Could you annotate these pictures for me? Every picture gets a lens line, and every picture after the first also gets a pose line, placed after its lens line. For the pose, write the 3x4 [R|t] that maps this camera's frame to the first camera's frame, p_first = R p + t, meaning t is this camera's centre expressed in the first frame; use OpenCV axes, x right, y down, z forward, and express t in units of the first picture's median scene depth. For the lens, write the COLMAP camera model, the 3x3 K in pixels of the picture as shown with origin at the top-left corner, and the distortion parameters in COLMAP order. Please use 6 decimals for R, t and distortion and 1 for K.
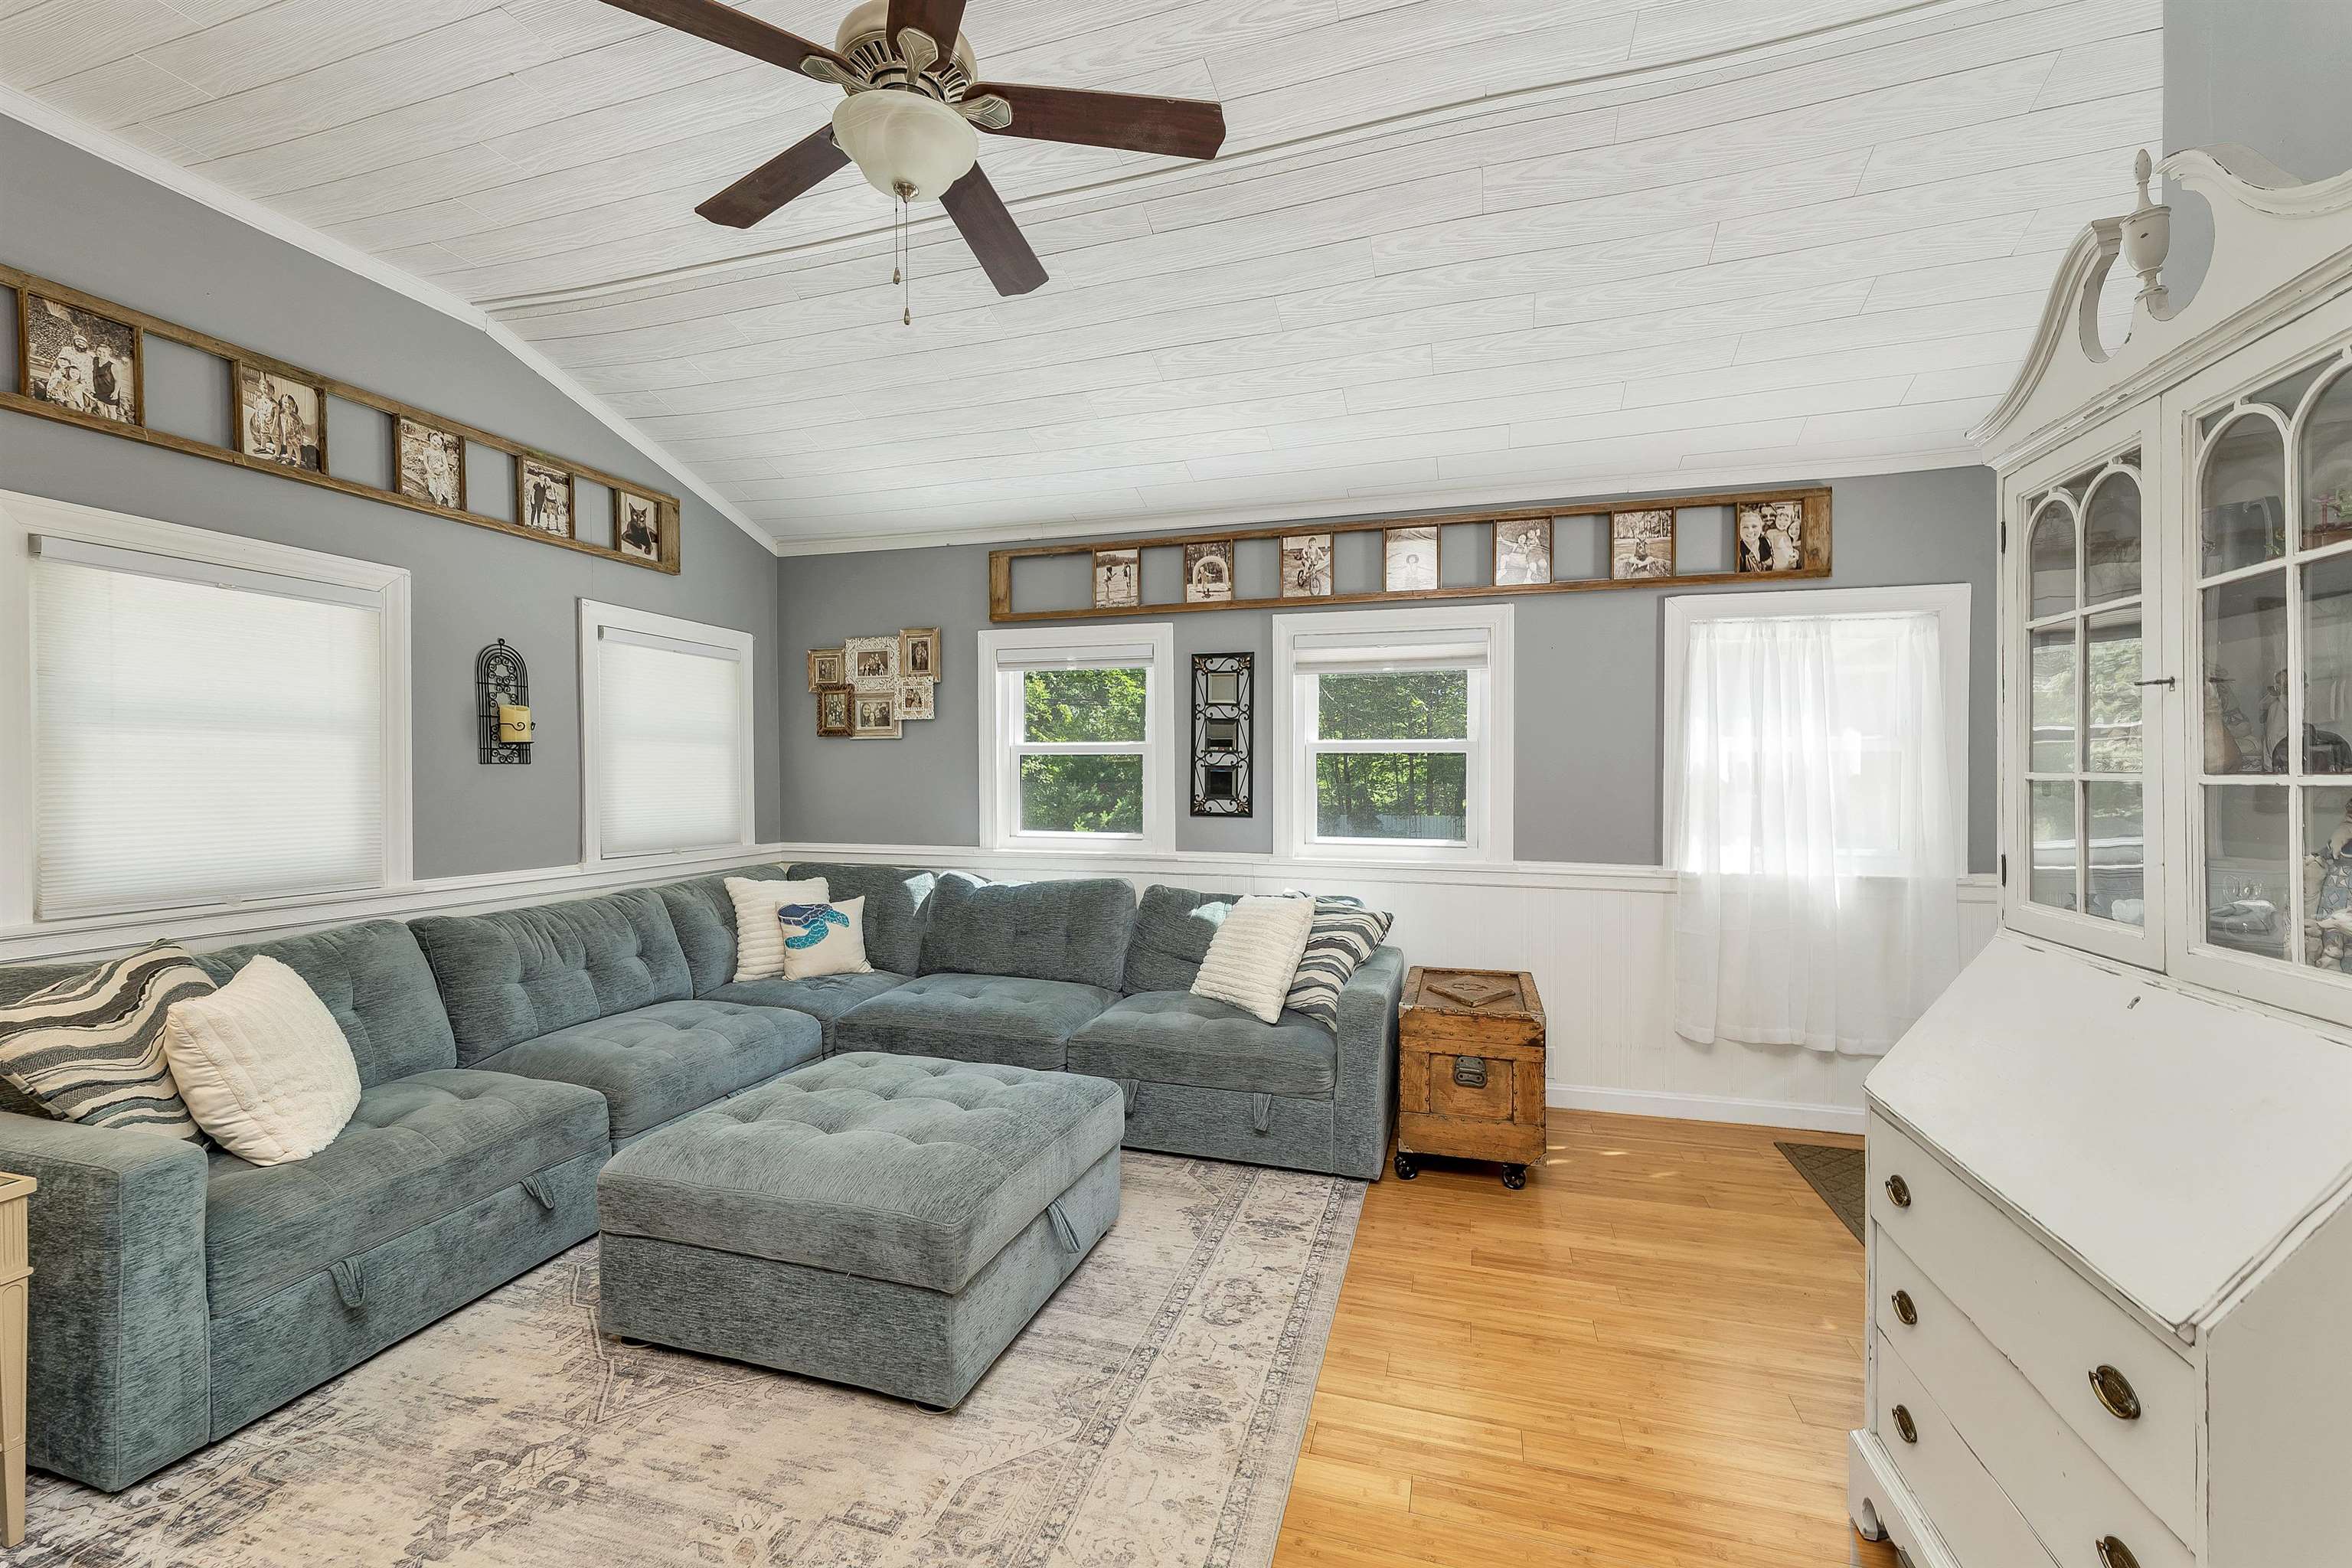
lens RADIAL K [[961.5, 0, 1165.1], [0, 961.5, 780.5], [0, 0, 1]] dist [-0.000136, -0.000225]
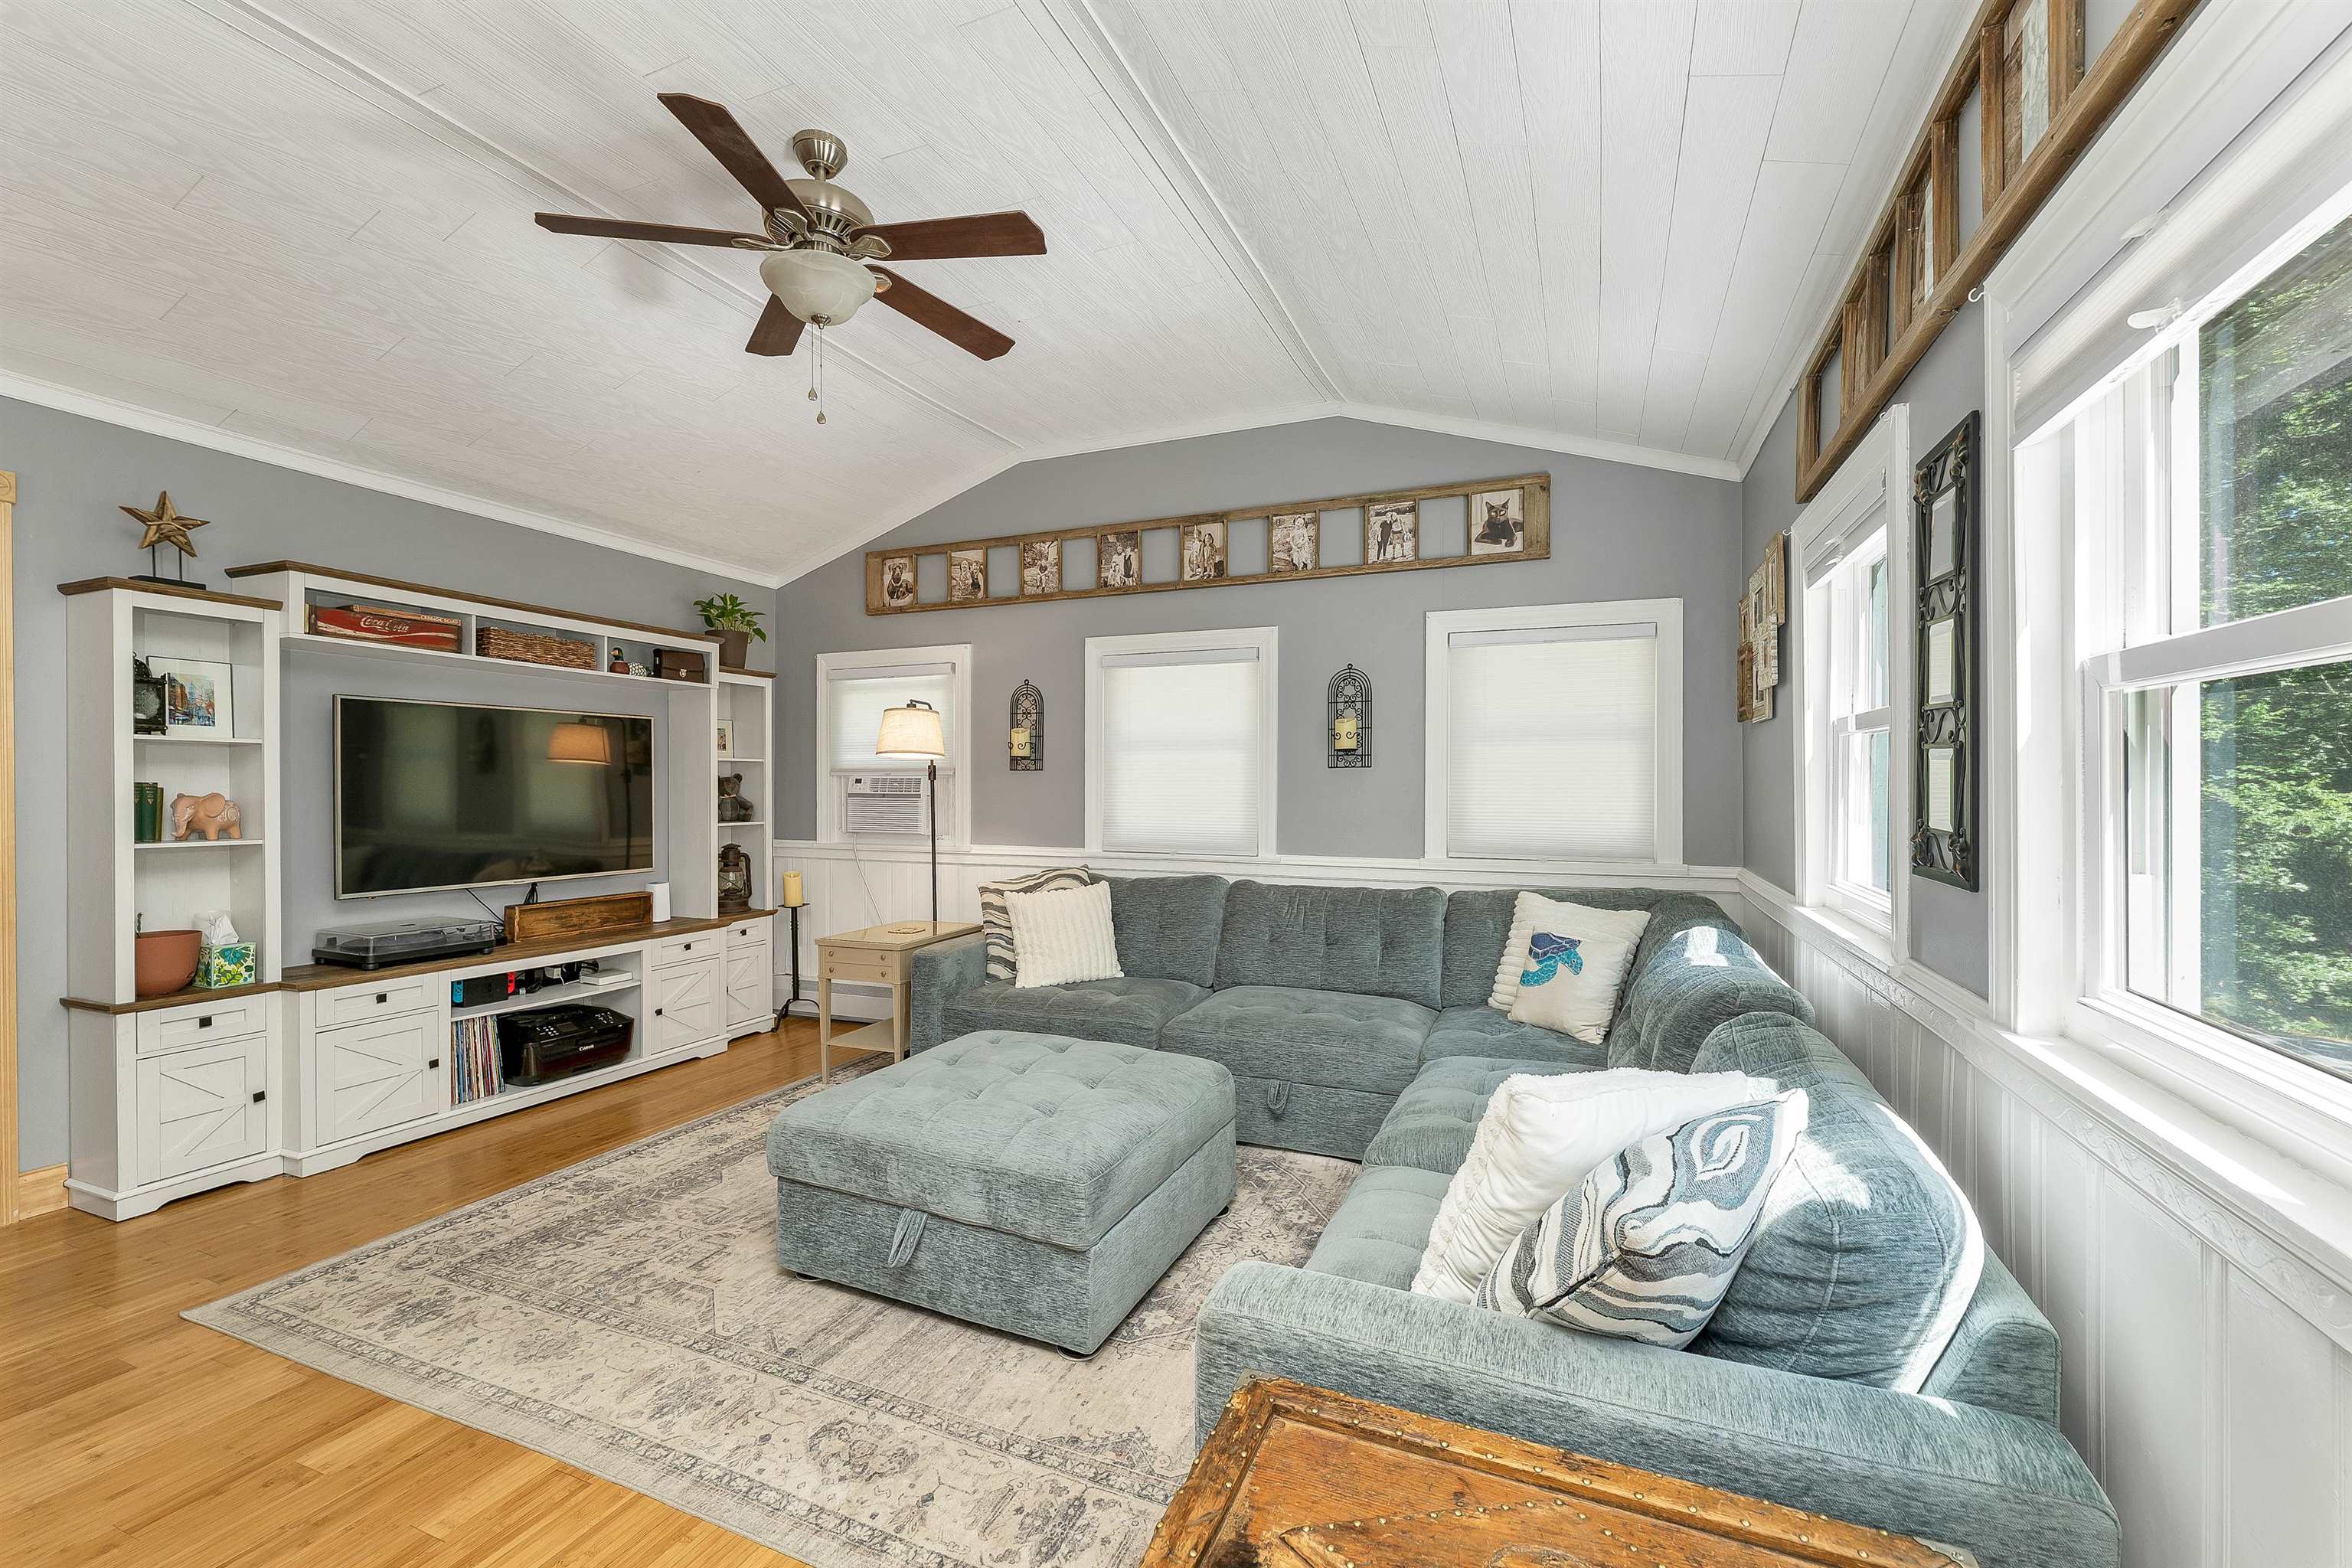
lens RADIAL K [[991.0, 0, 1167.6], [0, 991.0, 787.5], [0, 0, 1]] dist [-0.000167, -0.001022]
pose [[-0.099251, -0.001226, -0.995062, 0.558398], [-0.008835, 0.999961, -0.000351, 0.009625], [0.995023, 0.008756, -0.099258, 0.886921]]
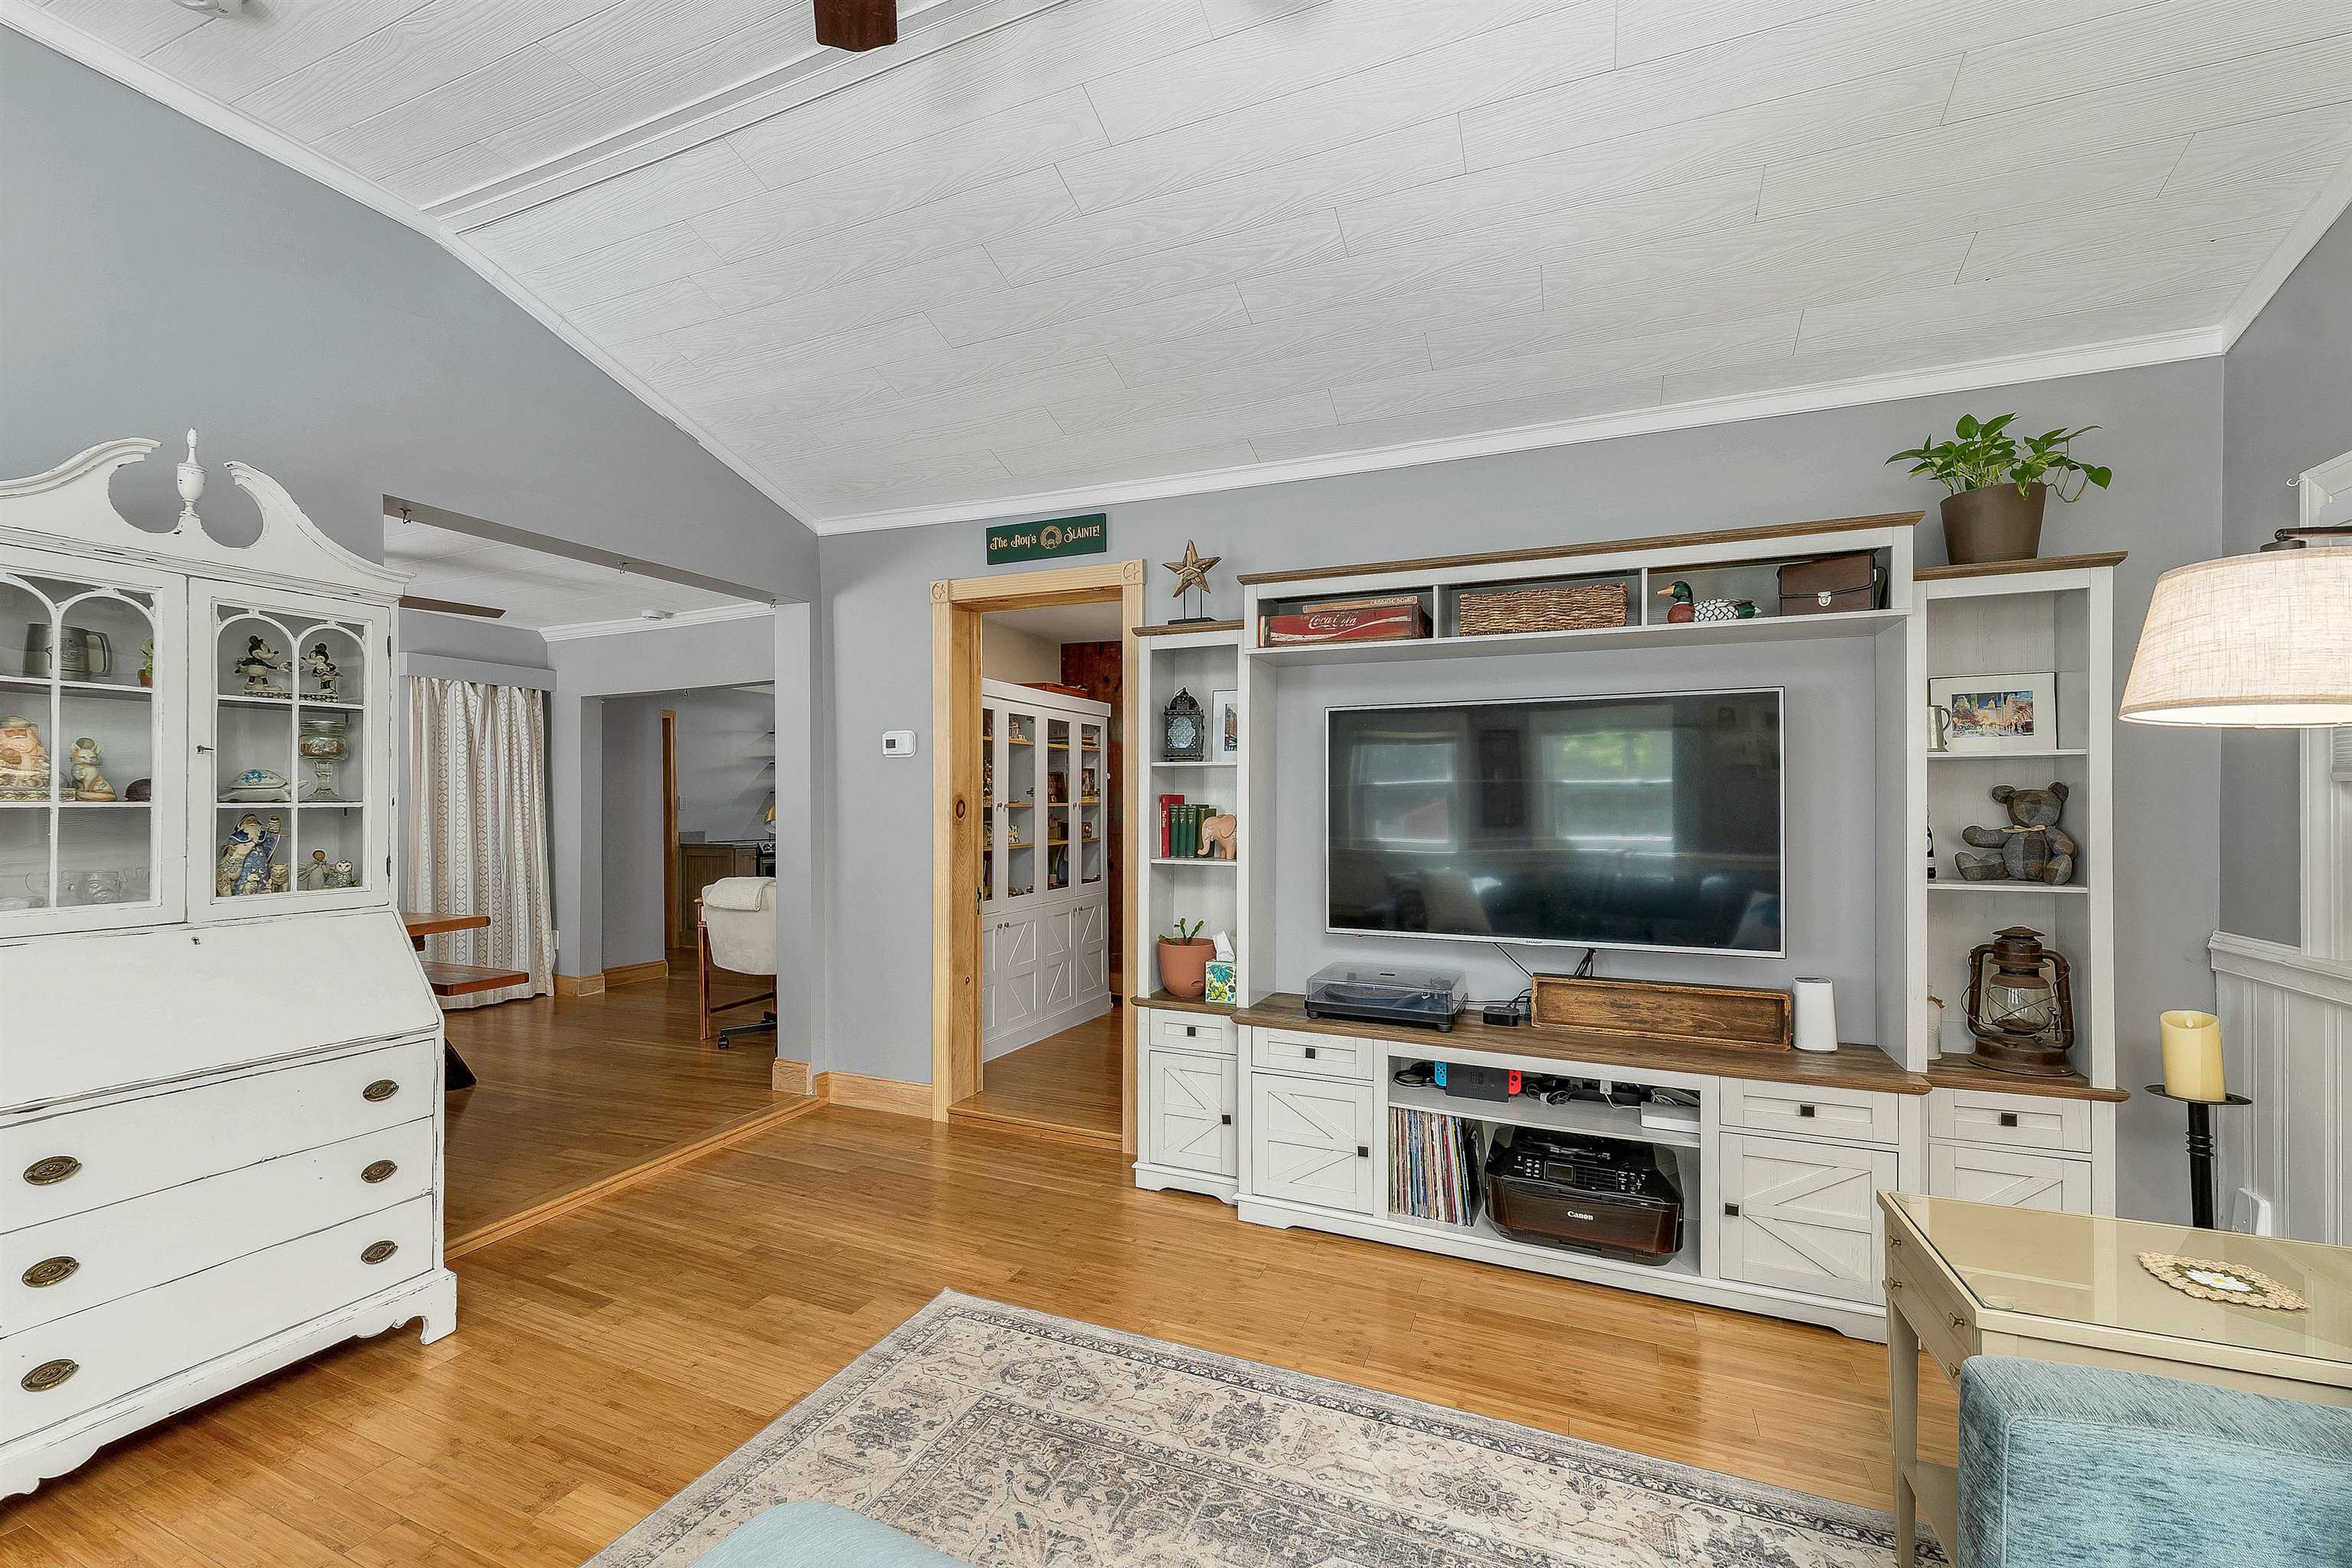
lens RADIAL K [[970.8, 0, 1164.2], [0, 970.8, 793.2], [0, 0, 1]] dist [0.001759, -0.000097]
pose [[-0.993765, 0.000054, 0.111496, -0.281803], [0.000139, 1.000000, 0.000757, 0.001528], [-0.111496, 0.000767, -0.993765, 0.859428]]
